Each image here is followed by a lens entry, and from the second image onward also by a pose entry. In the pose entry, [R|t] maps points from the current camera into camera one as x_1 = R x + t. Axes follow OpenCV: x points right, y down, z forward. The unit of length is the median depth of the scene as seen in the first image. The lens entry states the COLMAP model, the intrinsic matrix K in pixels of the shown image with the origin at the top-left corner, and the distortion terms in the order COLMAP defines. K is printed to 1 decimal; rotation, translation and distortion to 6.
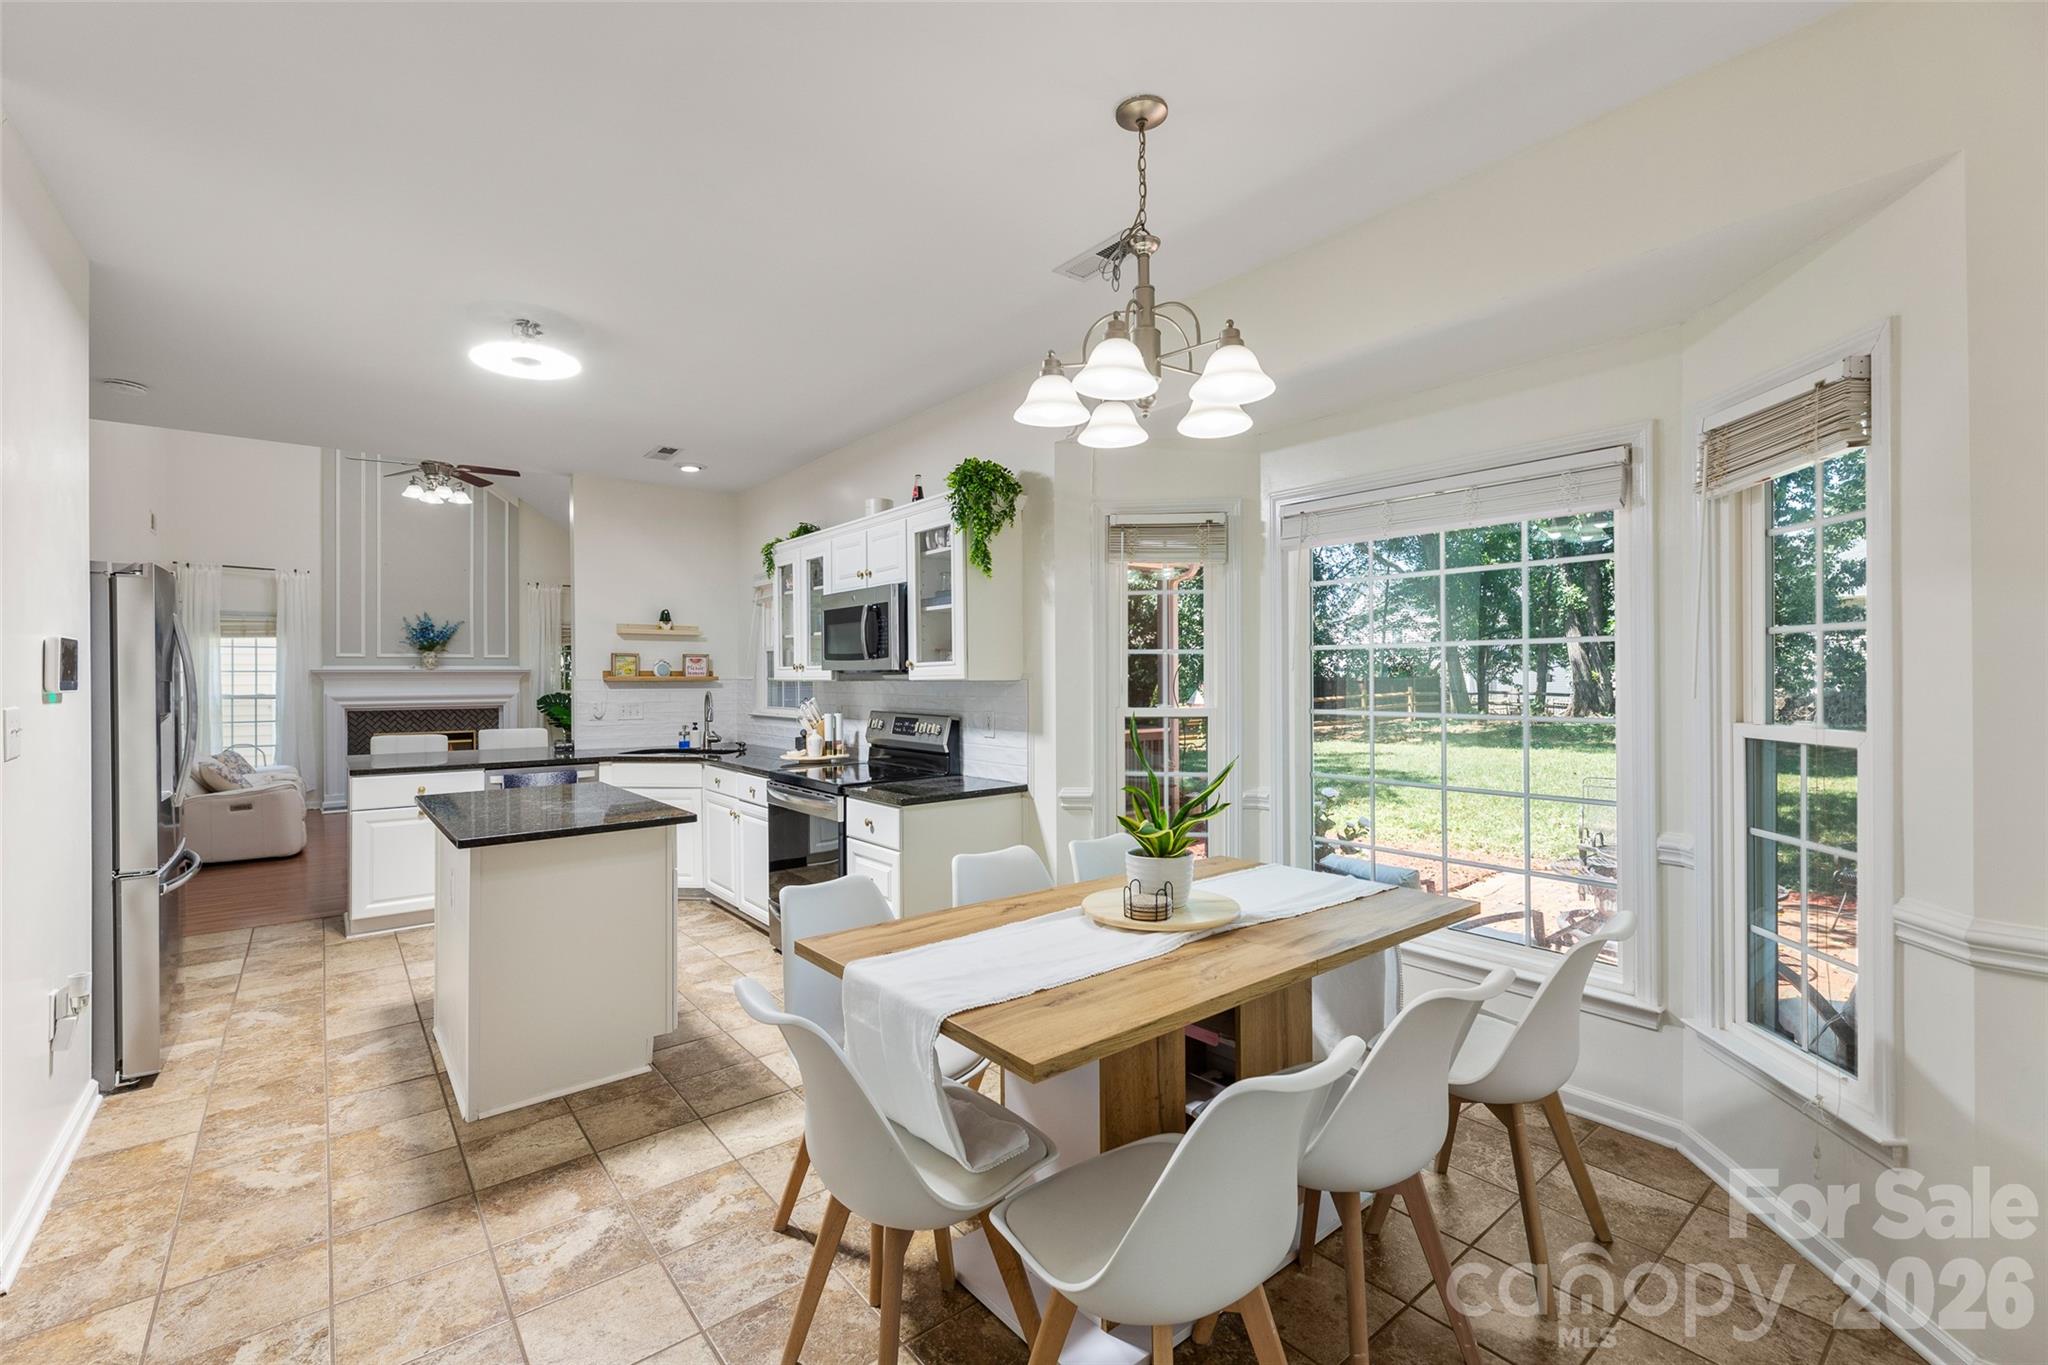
lens RADIAL K [[876.8, 0, 1024.6], [0, 876.8, 679.4], [0, 0, 1]] dist [0.000042, -0.000156]
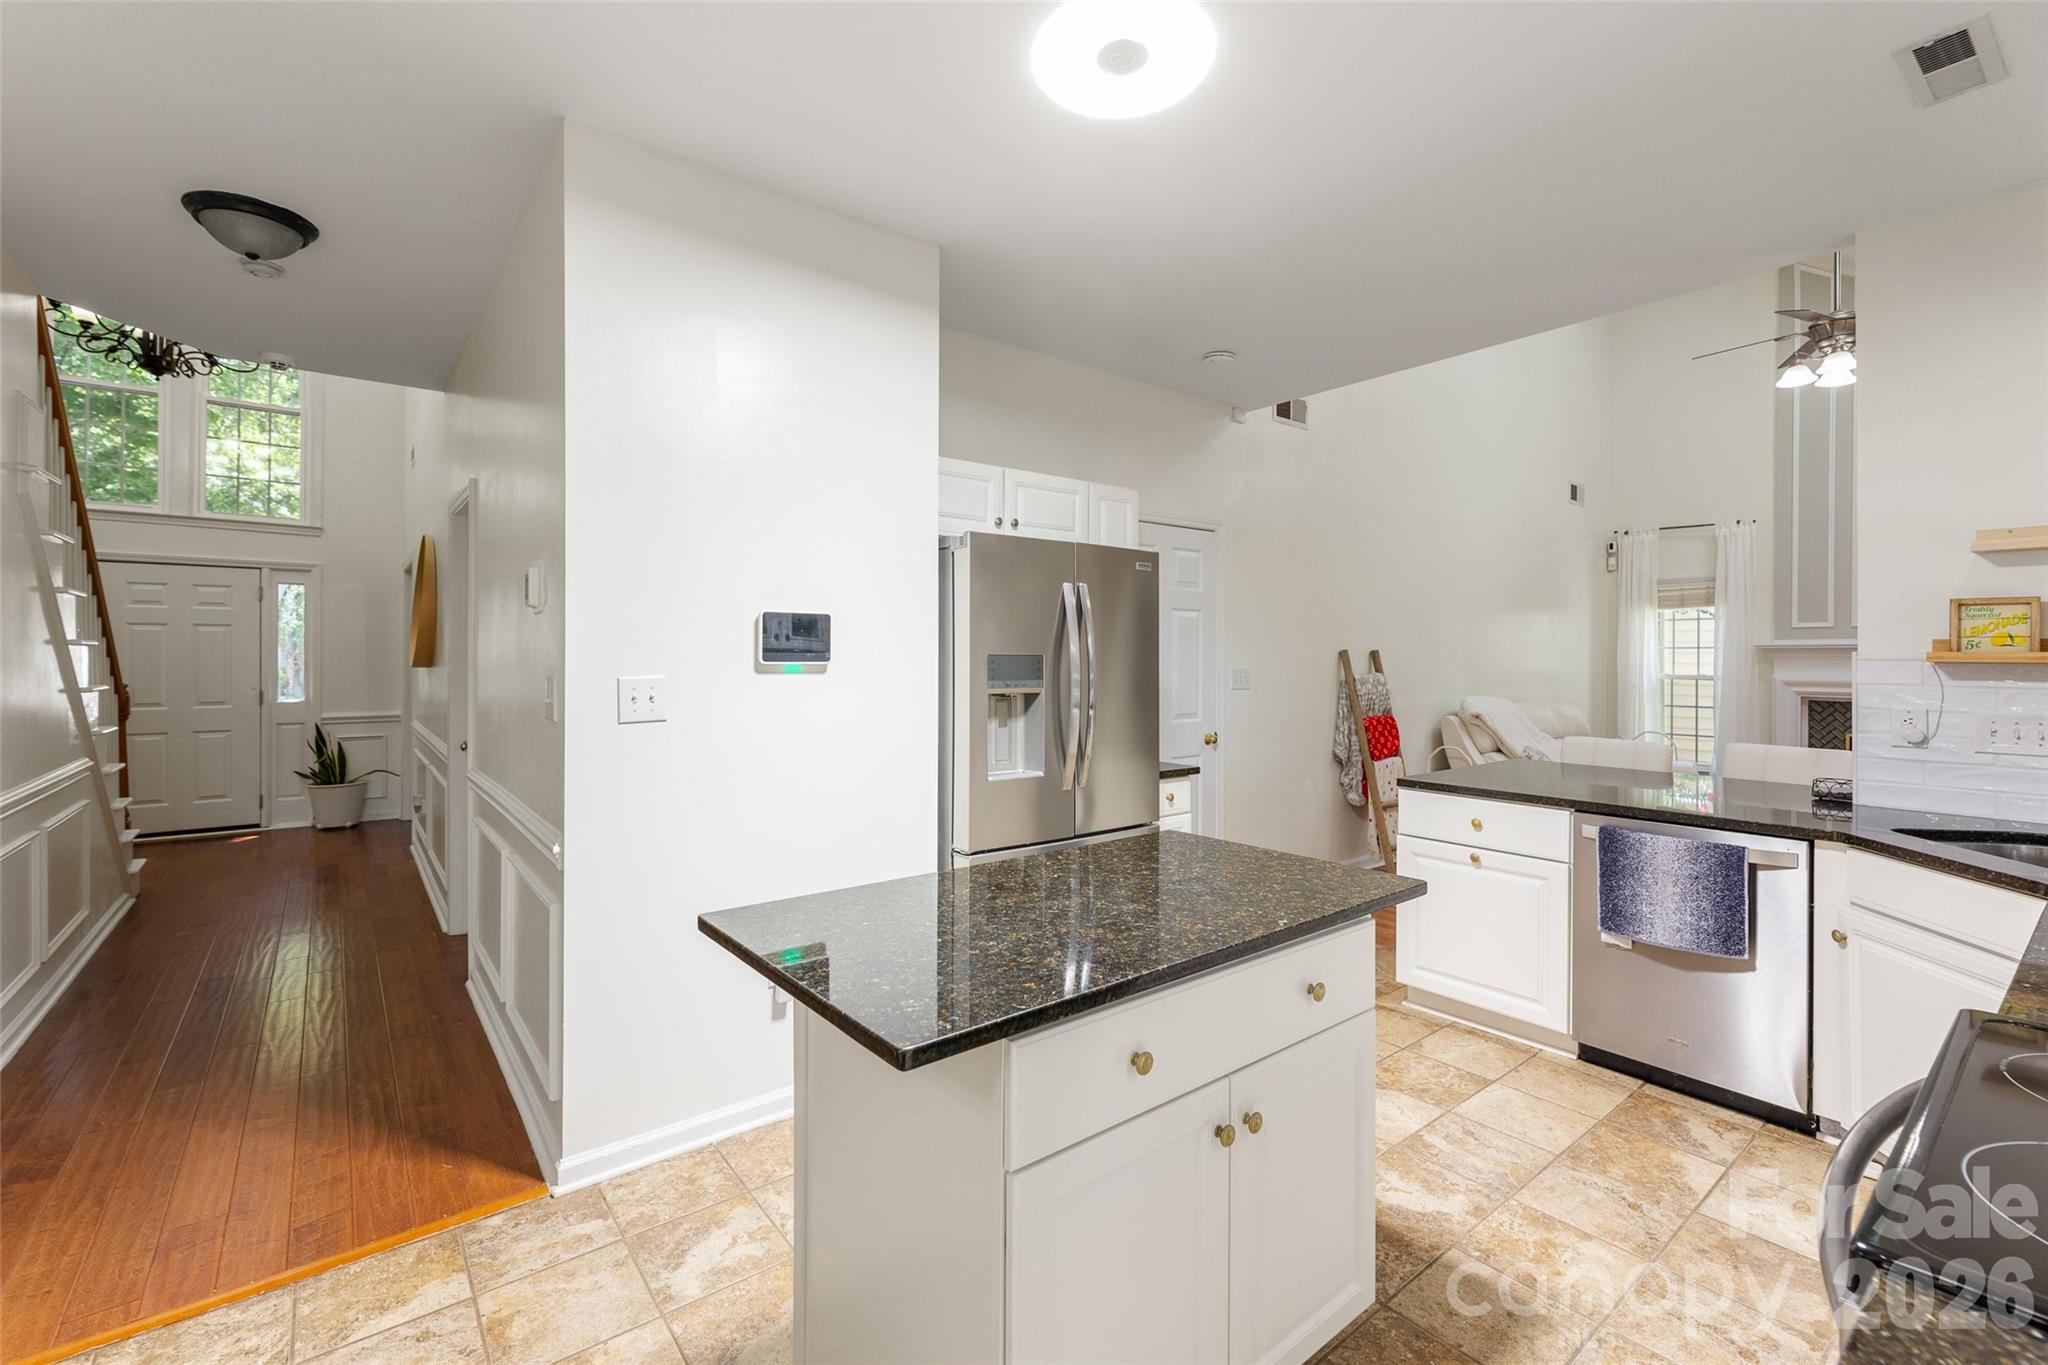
lens RADIAL K [[876.8, 0, 1017.0], [0, 876.8, 662.2], [0, 0, 1]] dist [0.000042, -0.000156]
pose [[-0.023284, 0.009638, -0.999682, -0.012122], [-0.004111, 0.999944, 0.009736, -0.000506], [0.999720, 0.004337, -0.023243, 0.363201]]
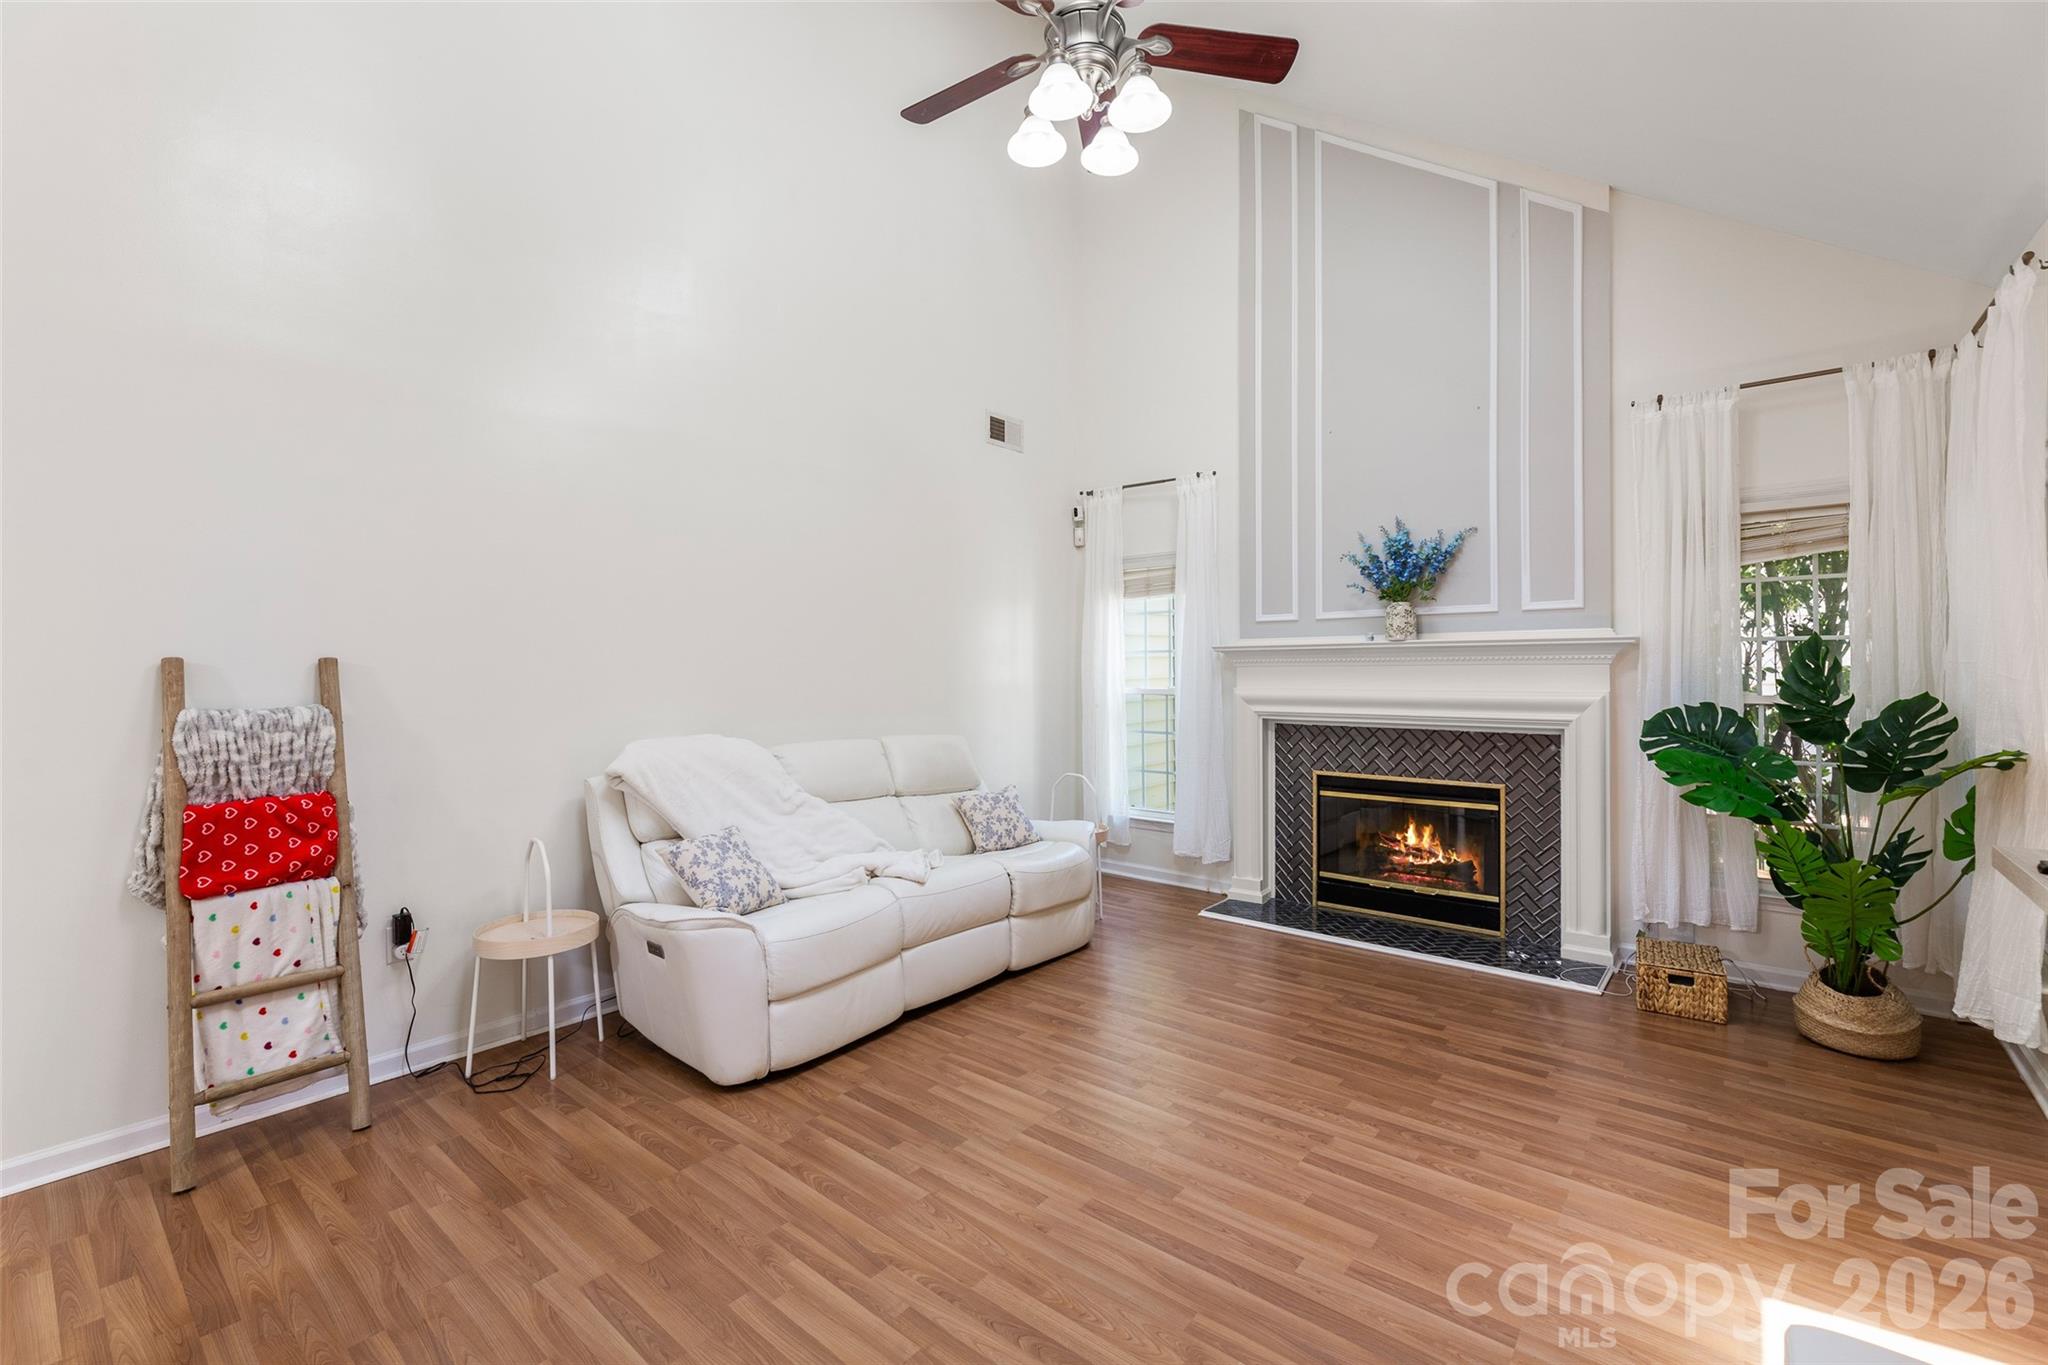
lens RADIAL K [[876.8, 0, 1035.5], [0, 876.8, 671.9], [0, 0, 1]] dist [0.000042, -0.000156]
pose [[0.197291, 0.007968, -0.980313, -0.293477], [0.006238, 0.999937, 0.009383, -0.001002], [0.980325, -0.007966, 0.197229, 0.792883]]
